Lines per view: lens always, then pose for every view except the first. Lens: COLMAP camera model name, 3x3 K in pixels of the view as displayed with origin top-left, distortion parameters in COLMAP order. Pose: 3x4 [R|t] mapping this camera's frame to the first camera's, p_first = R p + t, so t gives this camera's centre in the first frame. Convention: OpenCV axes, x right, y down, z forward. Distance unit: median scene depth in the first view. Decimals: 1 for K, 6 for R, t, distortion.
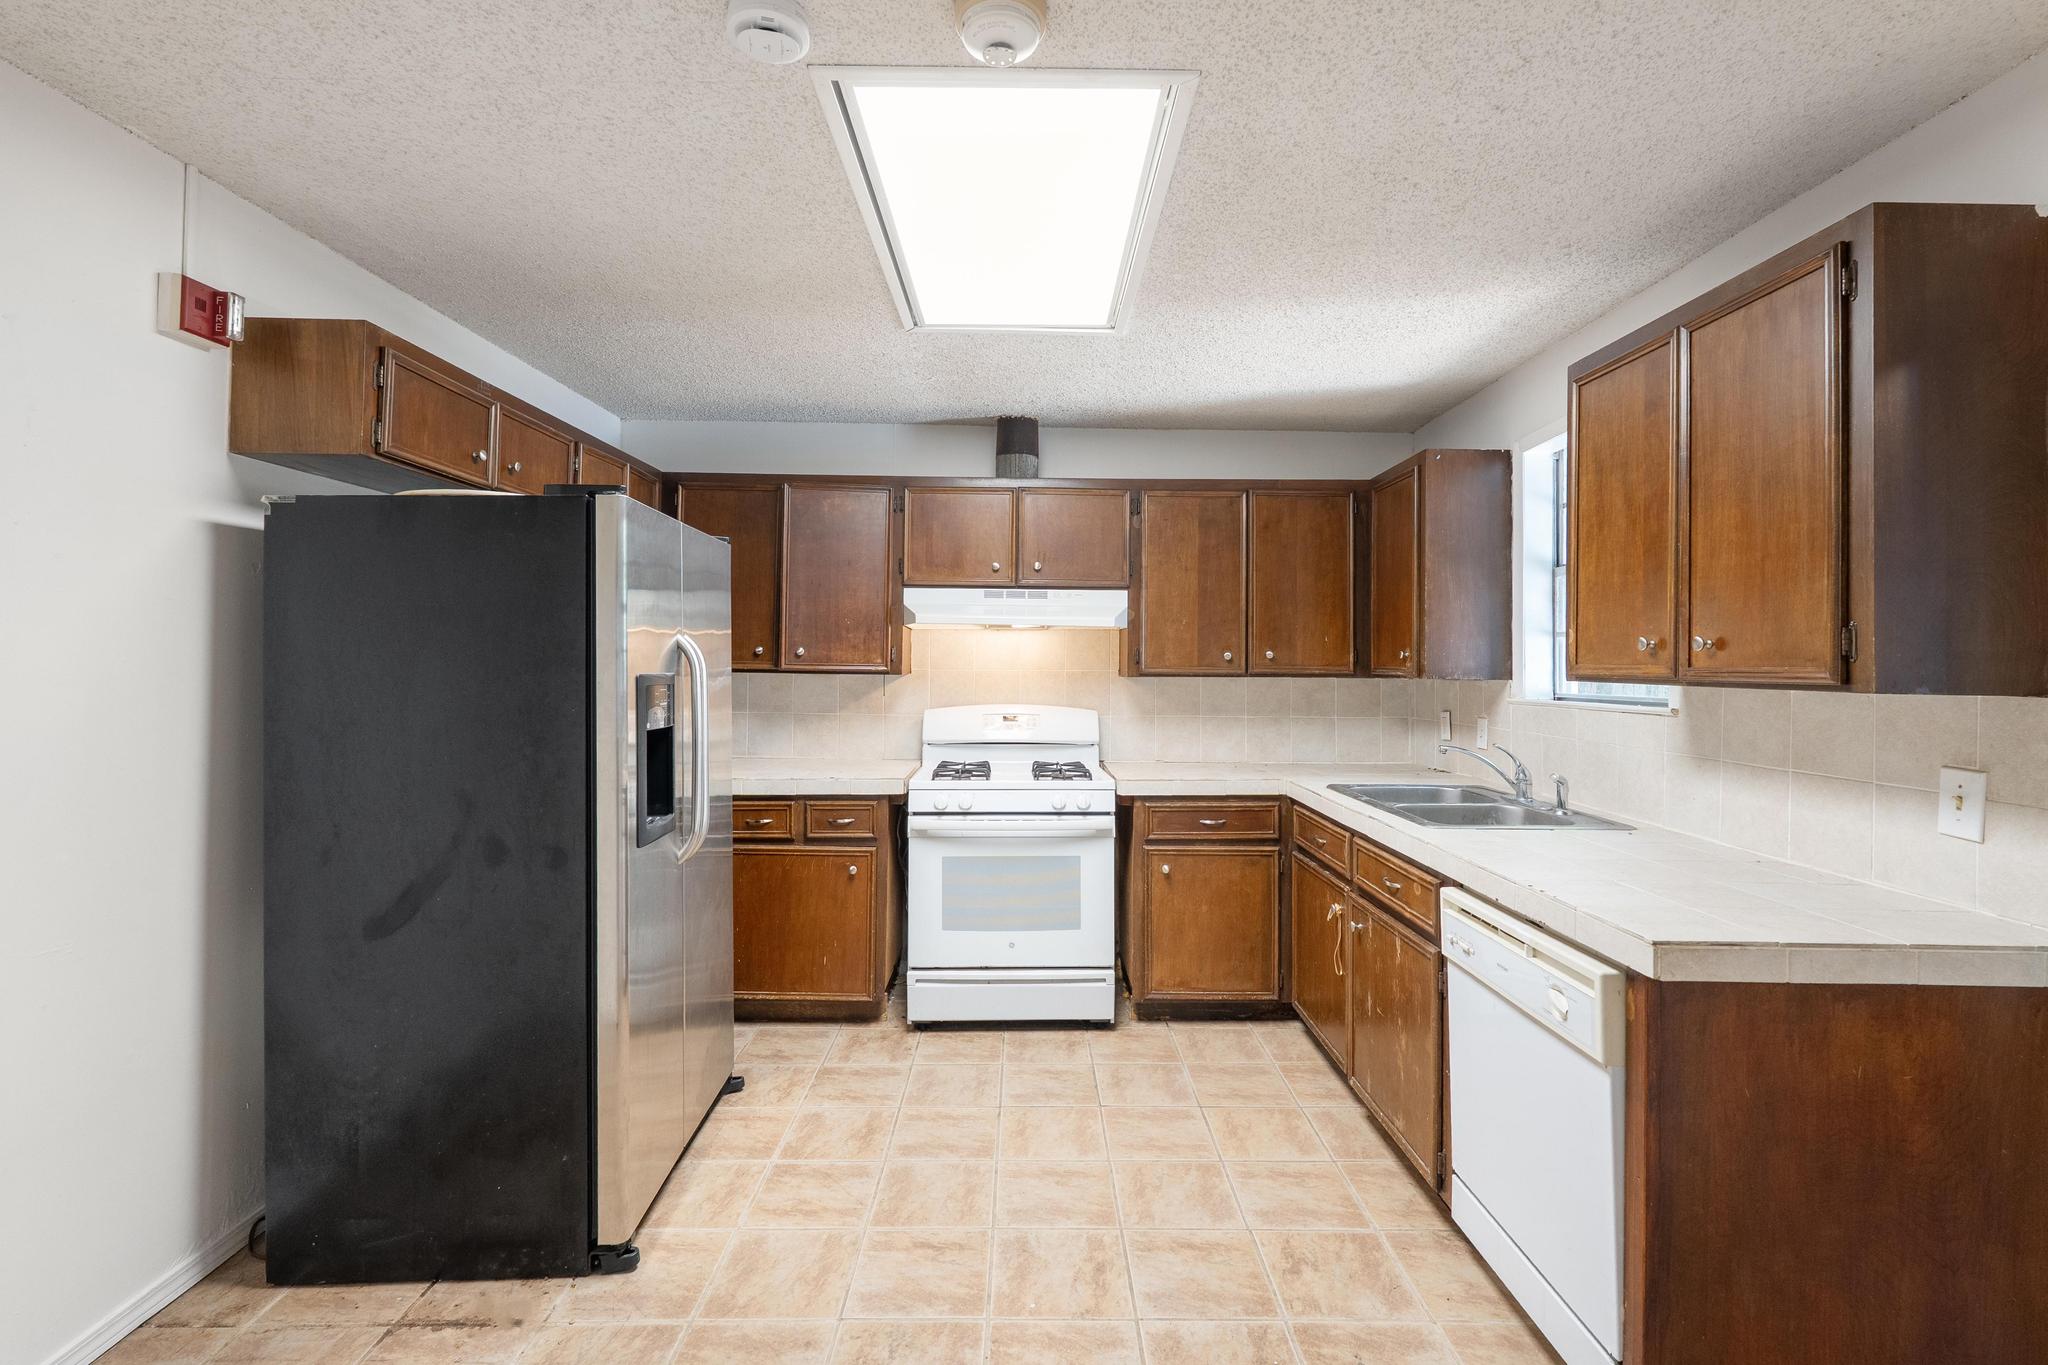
lens RADIAL K [[918.8, 0, 1004.7], [0, 918.8, 647.2], [0, 0, 1]] dist [-0.004134, 0.000297]
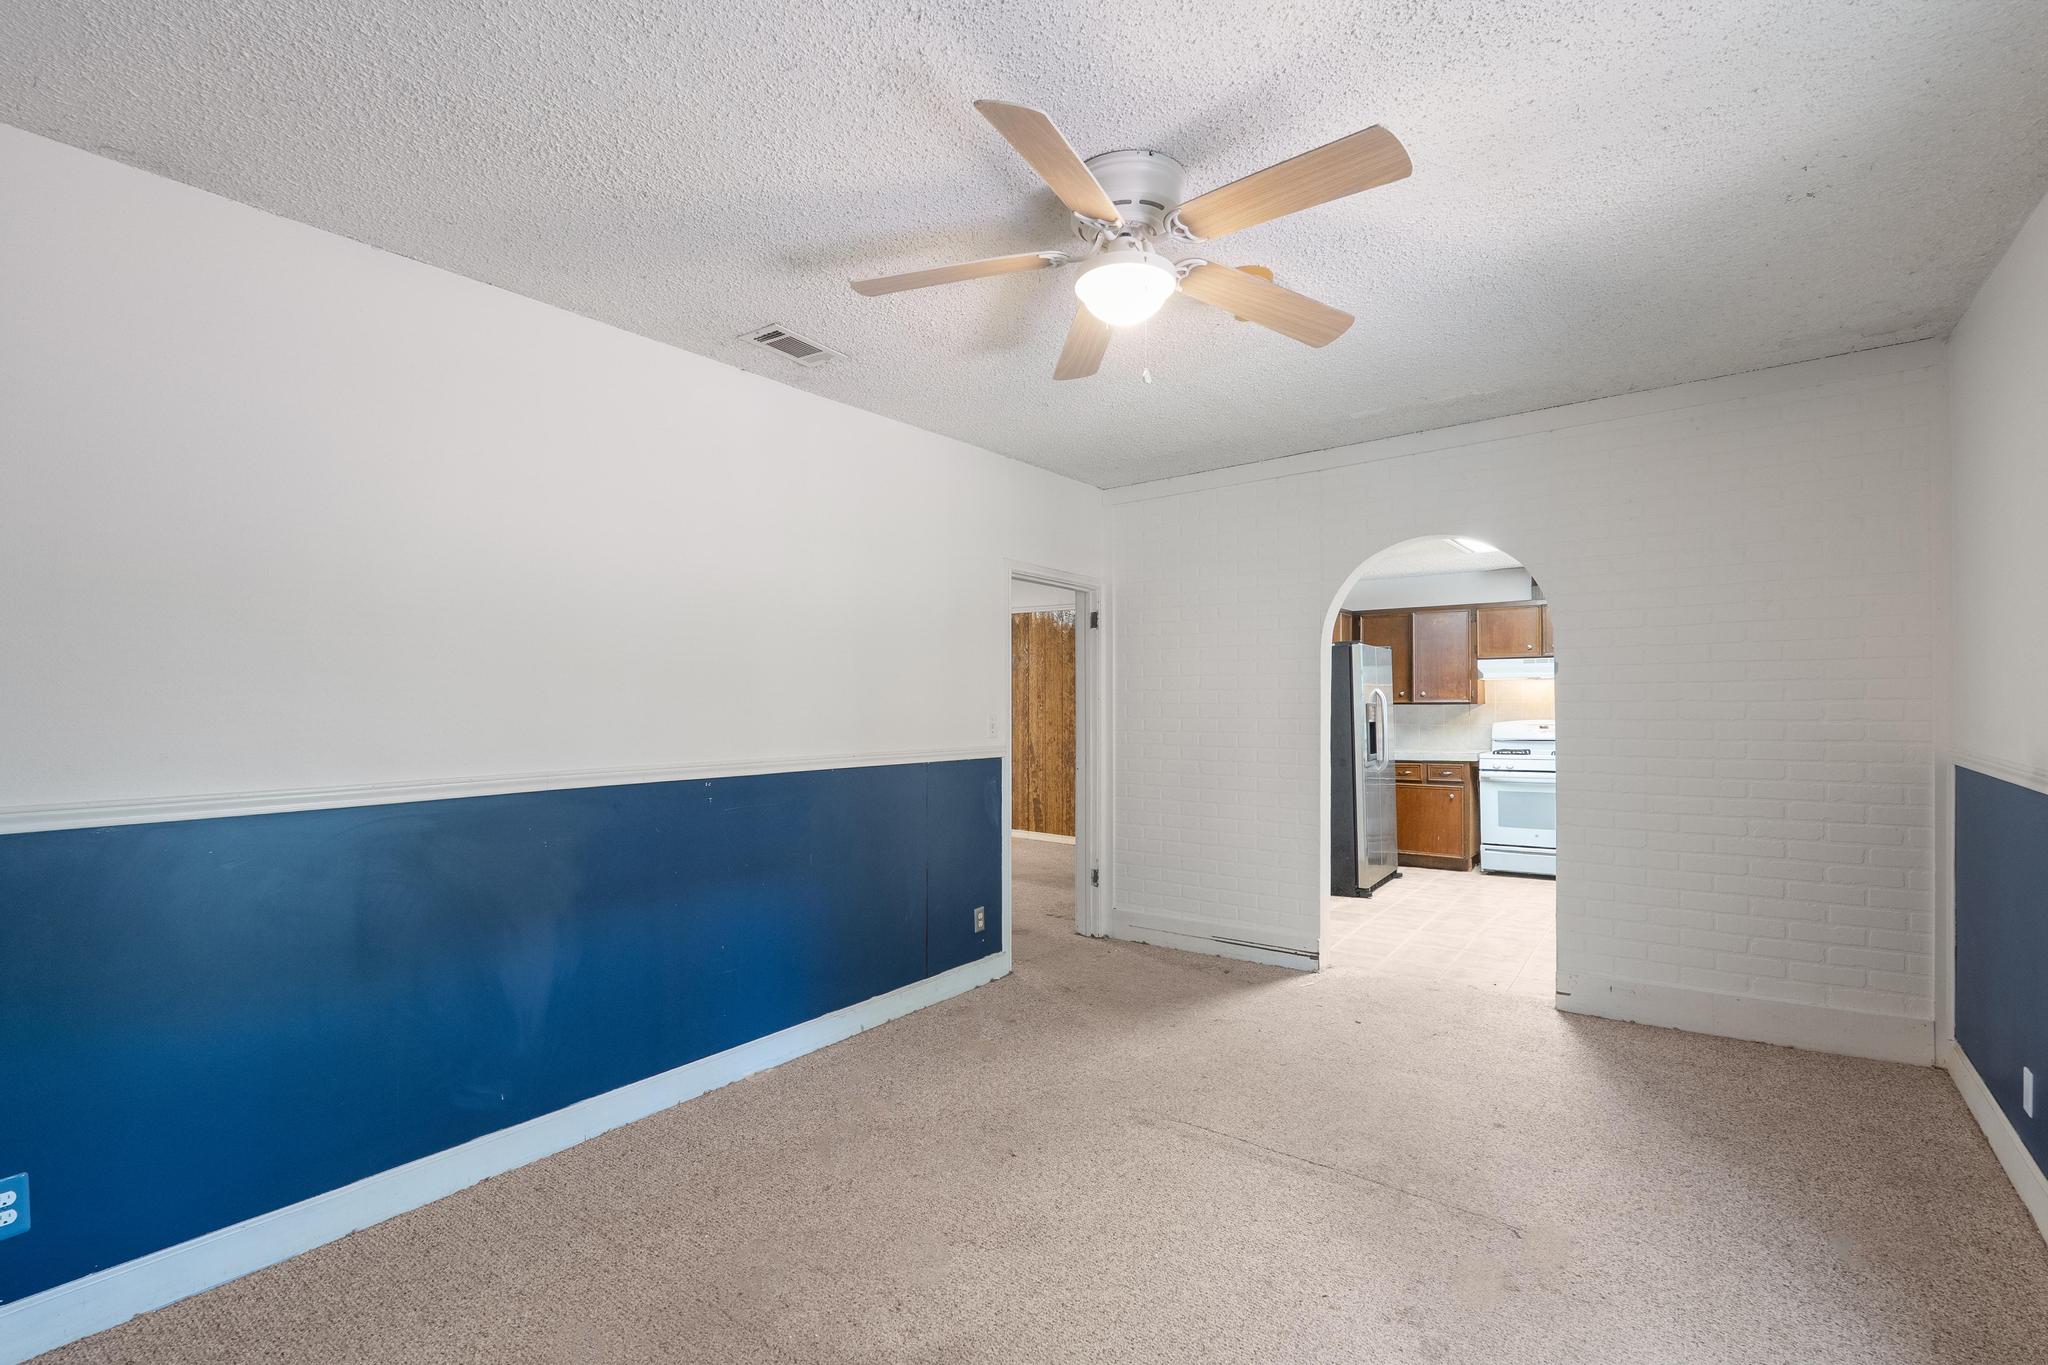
lens RADIAL K [[918.8, 0, 1031.9], [0, 918.8, 695.4], [0, 0, 1]] dist [-0.004134, 0.000297]
pose [[0.811191, -0.022623, -0.584343, 0.294780], [0.025326, 0.999673, -0.003545, -0.006891], [0.584233, -0.011924, 0.811499, -1.294933]]
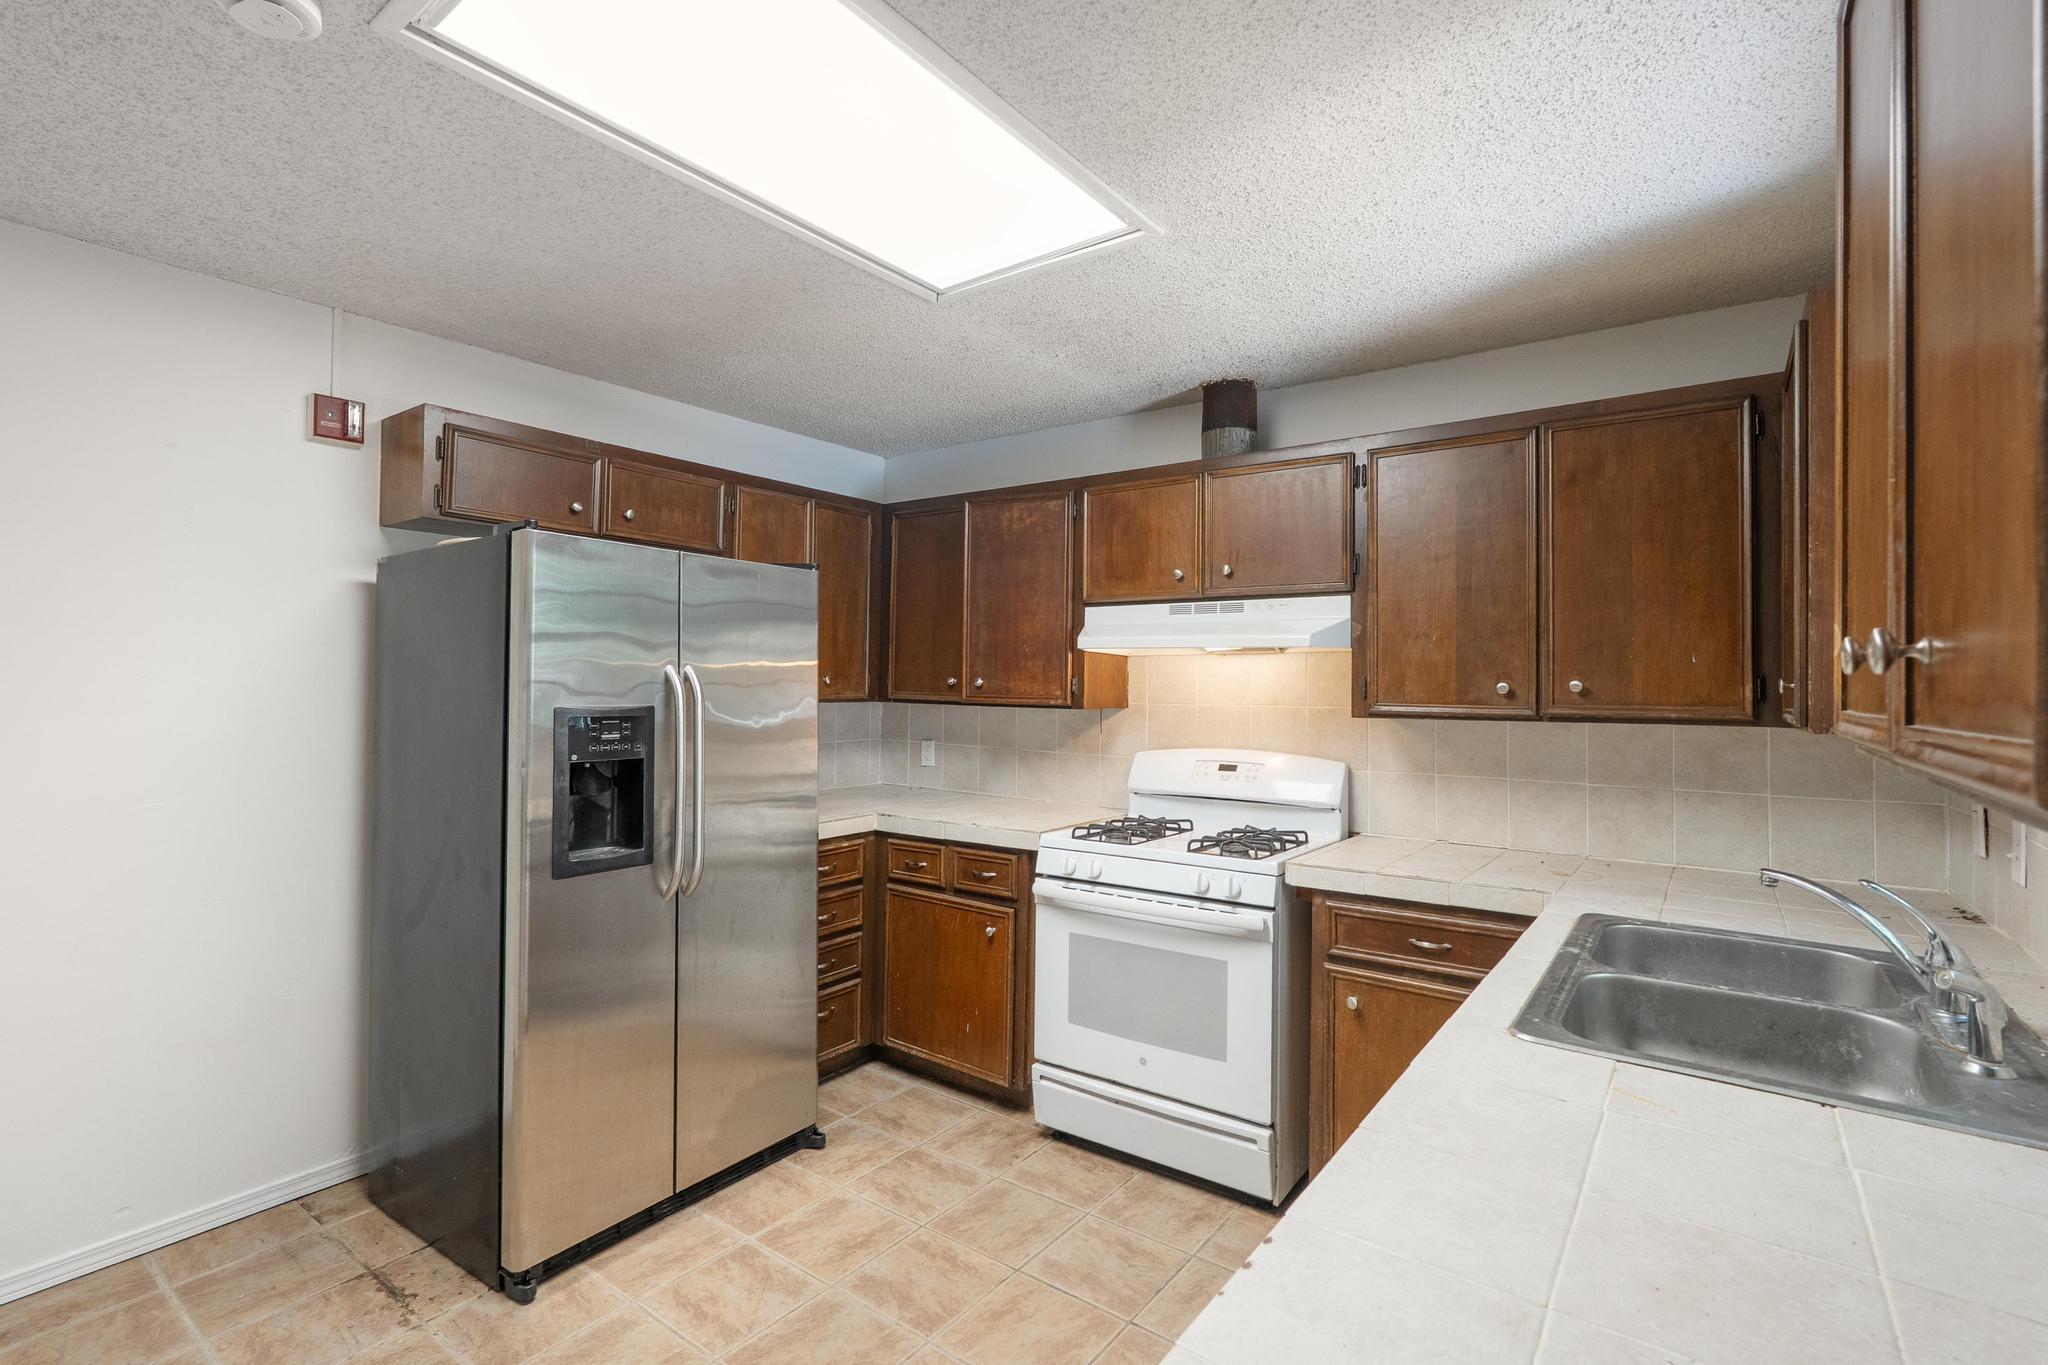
lens RADIAL K [[918.8, 0, 1016.6], [0, 918.8, 667.5], [0, 0, 1]] dist [-0.004134, 0.000297]
pose [[0.808381, -0.011607, -0.588545, 0.378600], [0.005187, 0.999907, -0.012595, 0.001618], [0.588637, 0.007129, 0.808366, 0.307180]]
